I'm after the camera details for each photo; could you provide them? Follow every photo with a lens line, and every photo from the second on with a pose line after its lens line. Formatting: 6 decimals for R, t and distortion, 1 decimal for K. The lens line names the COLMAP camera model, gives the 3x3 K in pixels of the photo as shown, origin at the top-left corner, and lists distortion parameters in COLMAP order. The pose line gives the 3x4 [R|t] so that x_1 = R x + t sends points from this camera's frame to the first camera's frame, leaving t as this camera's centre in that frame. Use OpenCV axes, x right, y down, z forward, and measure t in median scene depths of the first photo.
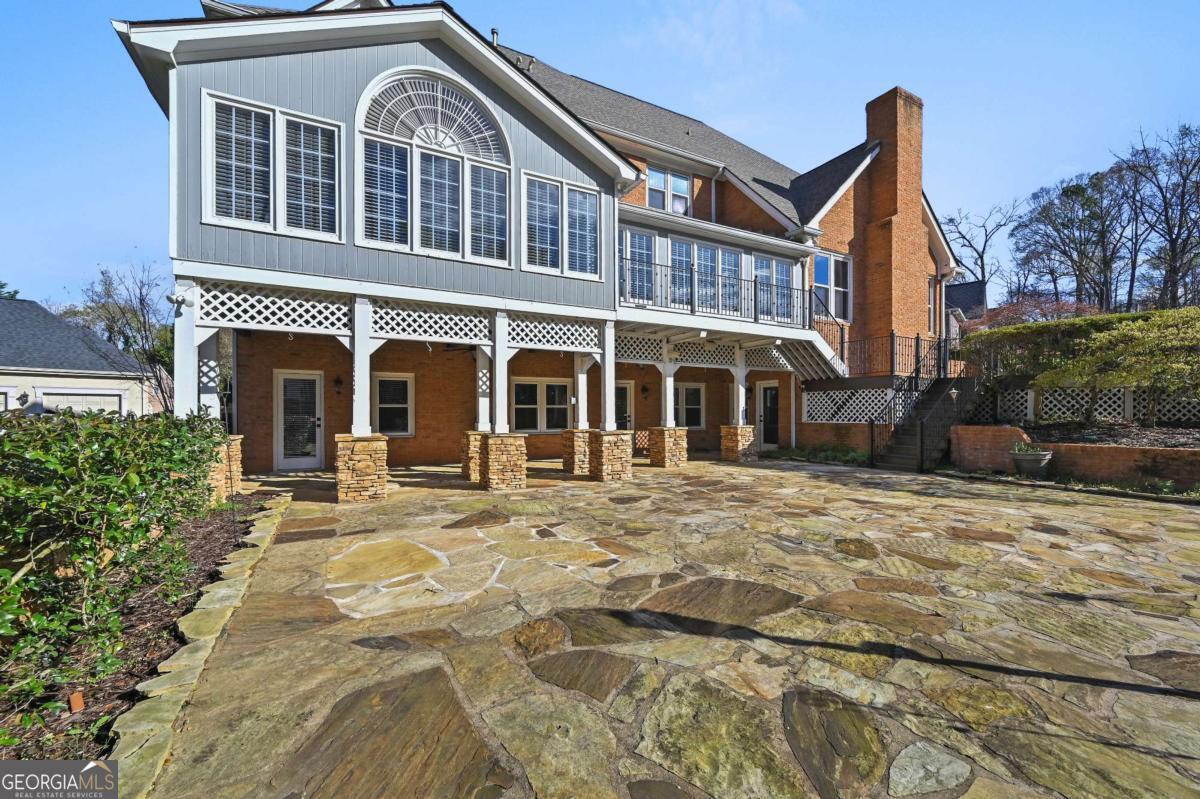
lens RADIAL K [[480.3, 0, 603.2], [0, 480.3, 412.7], [0, 0, 1]] dist [-0.000588, 0.000080]
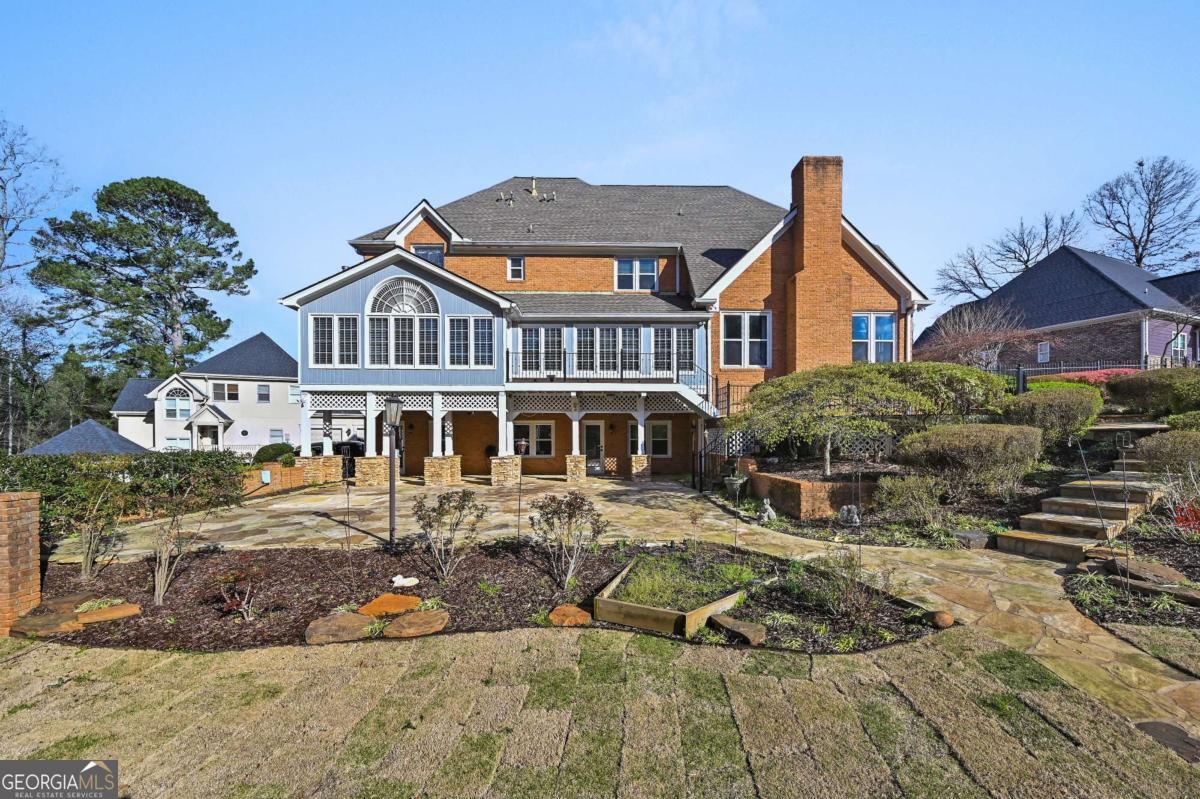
lens RADIAL K [[488.8, 0, 613.4], [0, 488.8, 442.0], [0, 0, 1]] dist [-0.000301, 0.000150]
pose [[0.891575, 0.005132, -0.452844, 1.215196], [-0.000930, 0.999954, 0.009501, -0.032556], [0.452872, -0.008050, 0.891539, -0.377718]]
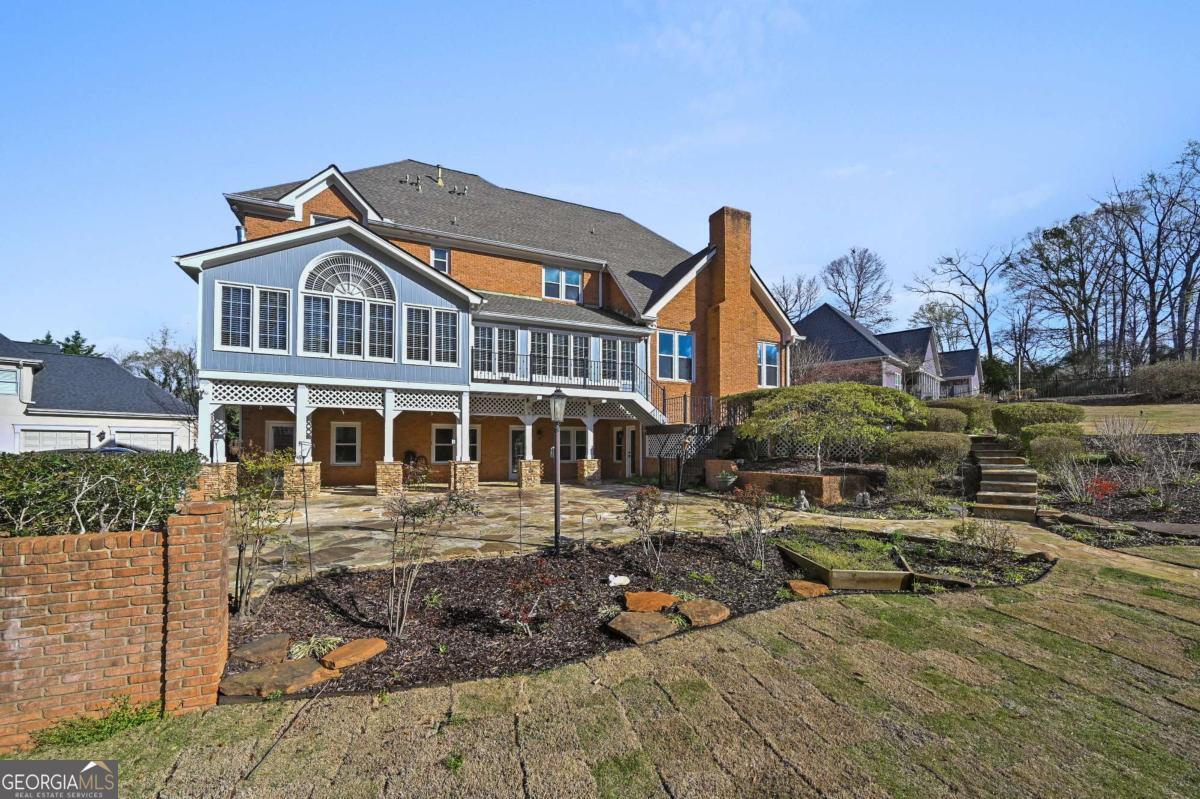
lens RADIAL K [[487.8, 0, 604.9], [0, 487.8, 437.1], [0, 0, 1]] dist [-0.000535, -0.000075]
pose [[0.997961, 0.002710, -0.063765, 0.607622], [-0.004089, 0.999760, -0.021509, -0.010683], [0.063691, 0.021726, 0.997733, -0.597847]]
